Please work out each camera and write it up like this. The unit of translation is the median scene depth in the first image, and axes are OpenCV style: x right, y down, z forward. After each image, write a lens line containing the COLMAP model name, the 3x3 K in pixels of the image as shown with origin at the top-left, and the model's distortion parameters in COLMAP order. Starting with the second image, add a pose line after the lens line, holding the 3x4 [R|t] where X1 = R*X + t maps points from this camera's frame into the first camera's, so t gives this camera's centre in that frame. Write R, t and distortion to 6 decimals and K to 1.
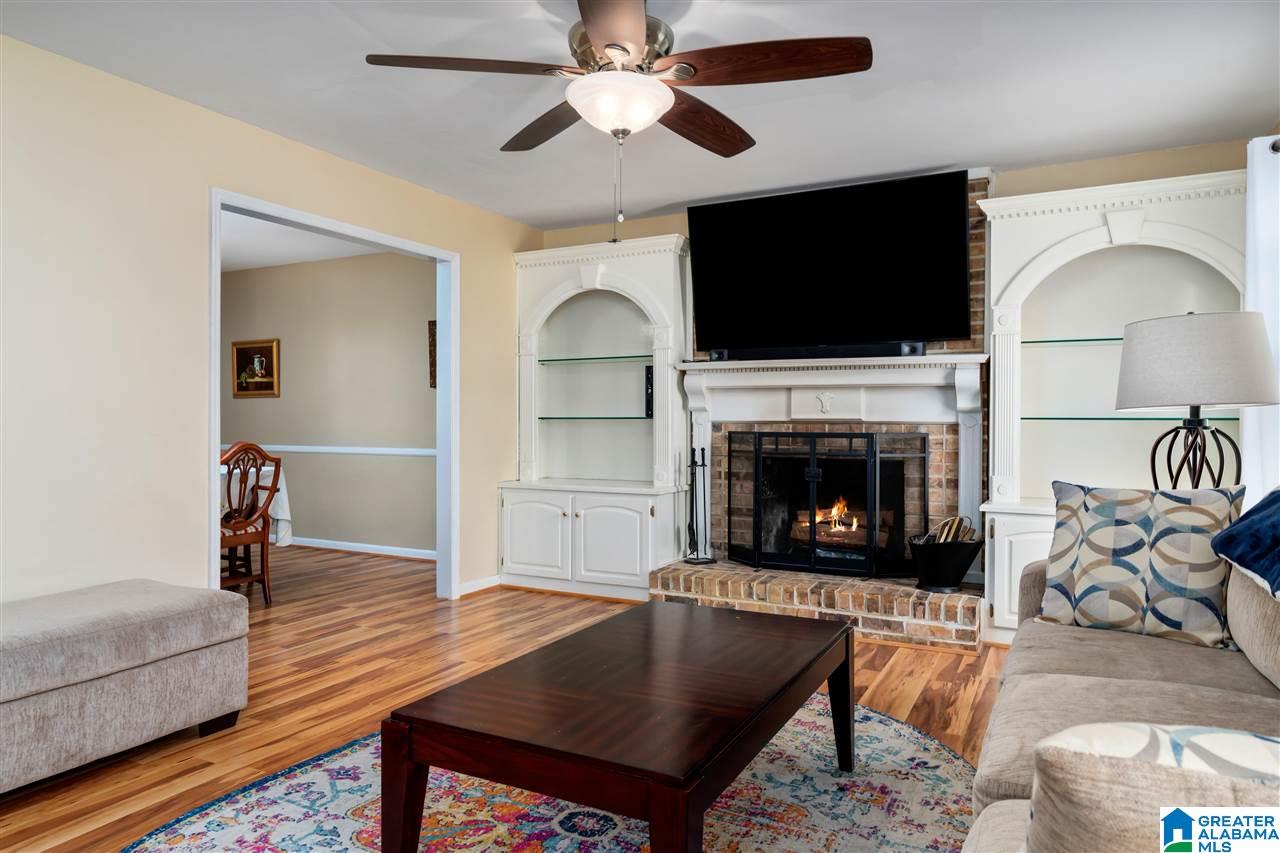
lens RADIAL K [[805.0, 0, 634.9], [0, 805.0, 417.7], [0, 0, 1]] dist [-0.003056, 0.003800]
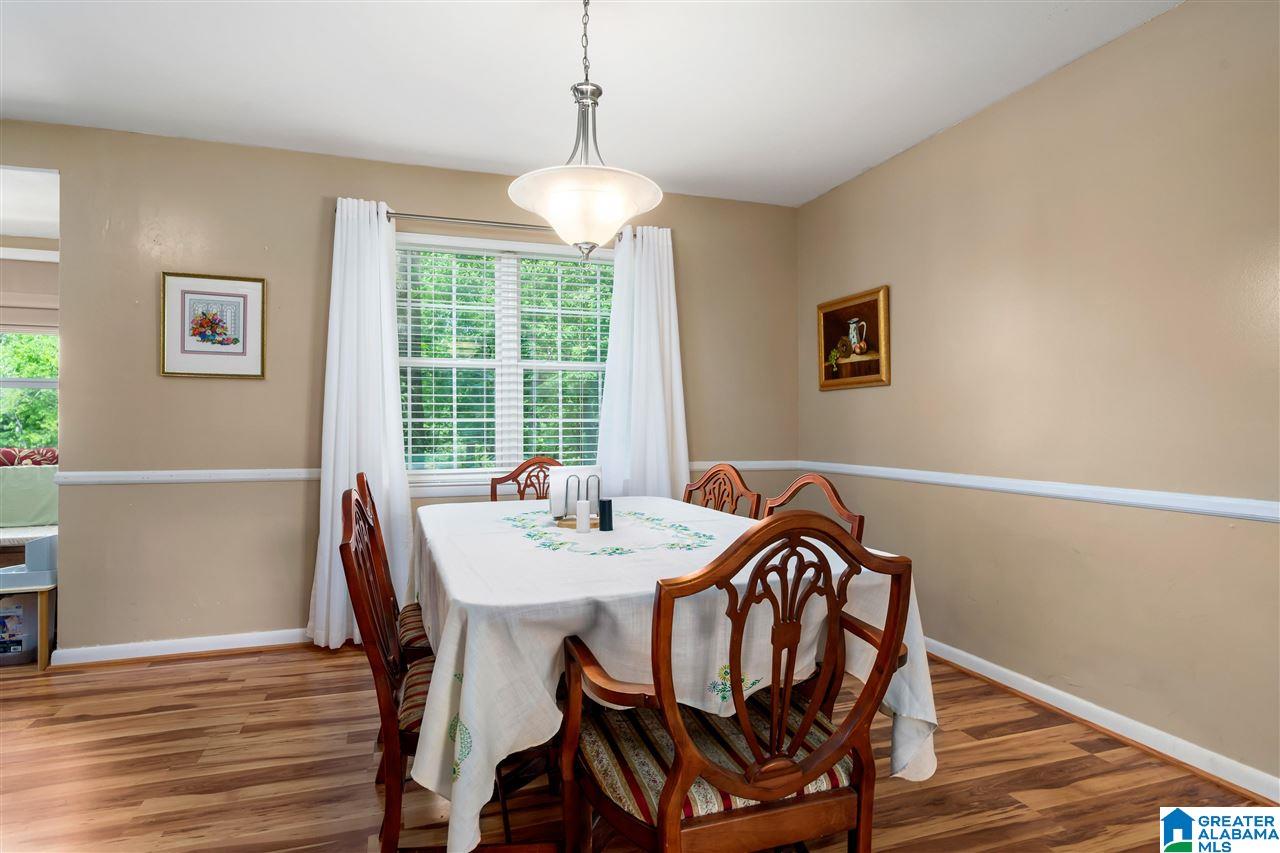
lens RADIAL K [[718.0, 0, 635.7], [0, 718.0, 417.7], [0, 0, 1]] dist [-0.006400, 0.006875]
pose [[0.733990, -0.009266, -0.679097, -0.358980], [0.003846, 0.999948, -0.009487, 0.003491], [0.679149, 0.004351, 0.733988, 0.790413]]
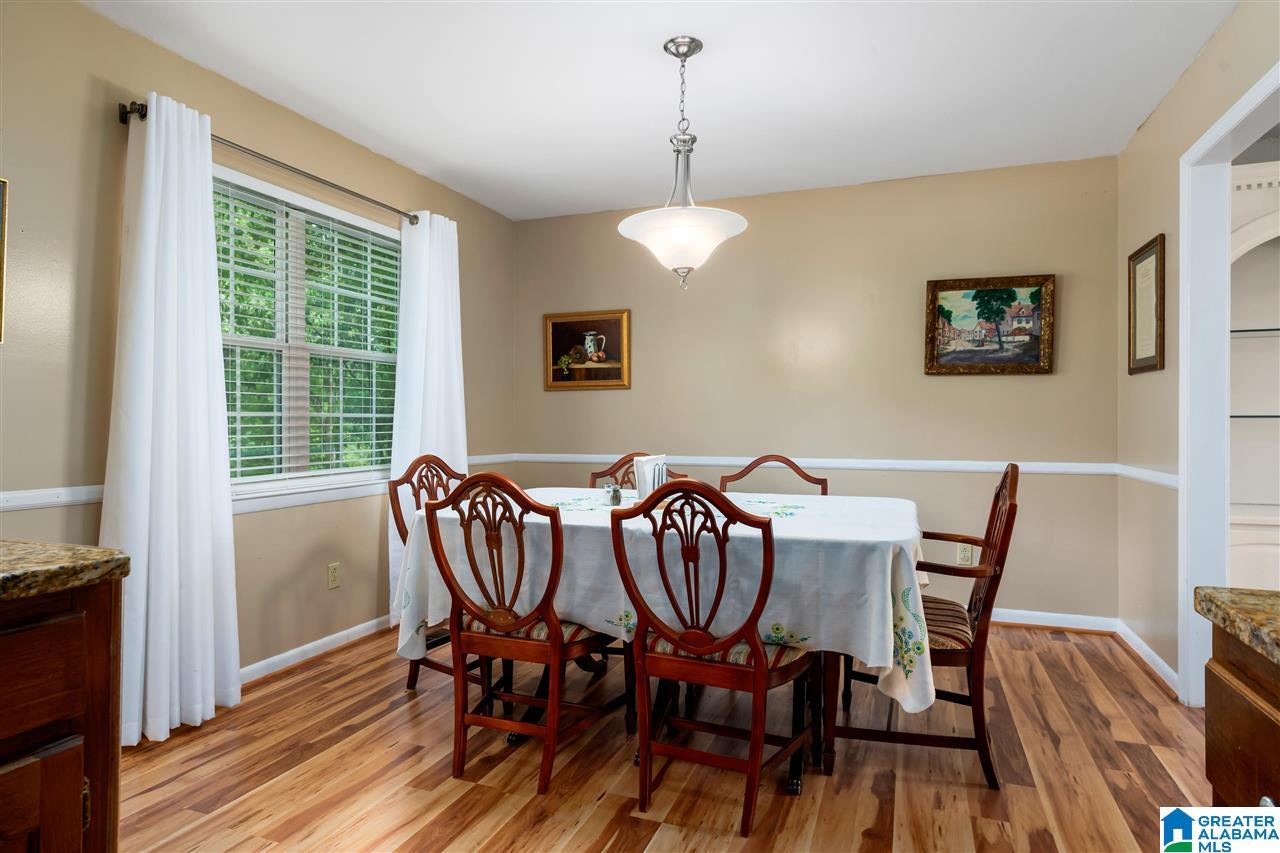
lens RADIAL K [[718.0, 0, 638.9], [0, 718.0, 427.3], [0, 0, 1]] dist [-0.006400, 0.006875]
pose [[0.991528, -0.002852, 0.129865, -0.831408], [0.001177, 0.999915, 0.012971, 0.001652], [-0.129891, -0.012708, 0.991447, 0.557454]]
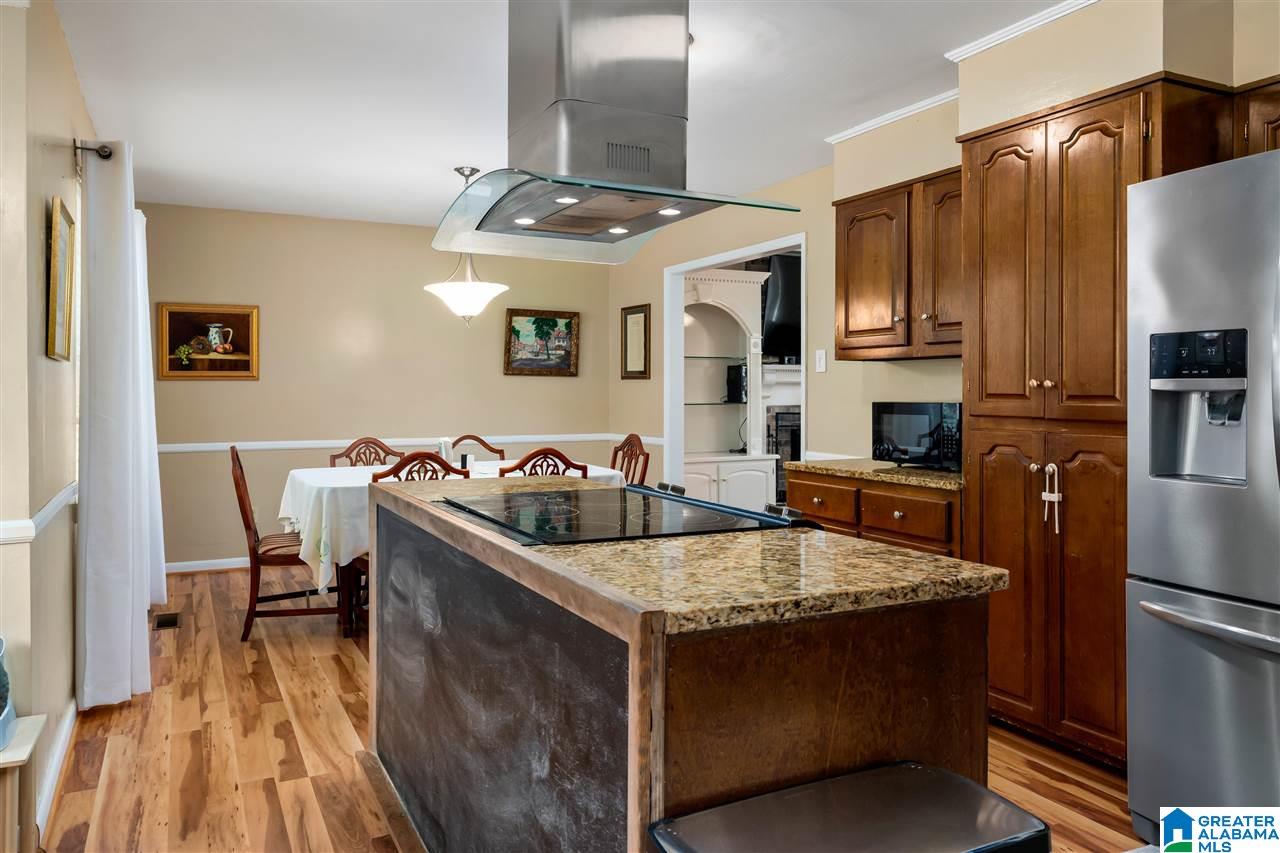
lens RADIAL K [[898.9, 0, 603.2], [0, 898.9, 392.9], [0, 0, 1]] dist [0.038142, 0.003239]
pose [[0.591610, -0.002709, 0.806220, -1.528481], [-0.001236, 0.999990, 0.004267, -0.027569], [-0.806224, -0.003520, 0.591600, 0.330442]]
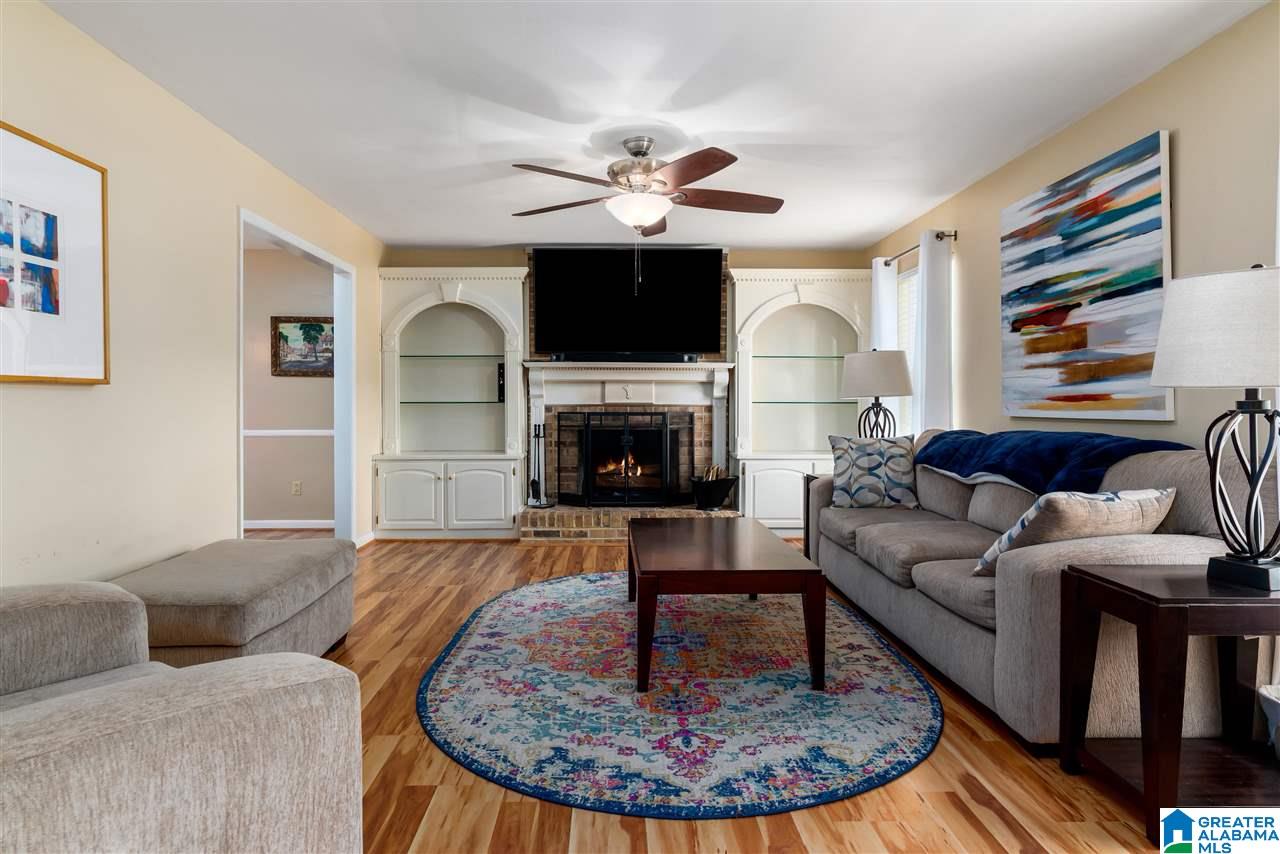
lens RADIAL K [[696.7, 0, 617.5], [0, 696.7, 404.8], [0, 0, 1]] dist [-0.017162, -0.000139]
pose [[0.877708, -0.003325, 0.479184, -0.413772], [0.000861, 0.999985, 0.005361, -0.001962], [-0.479195, -0.004292, 0.877698, -0.118095]]
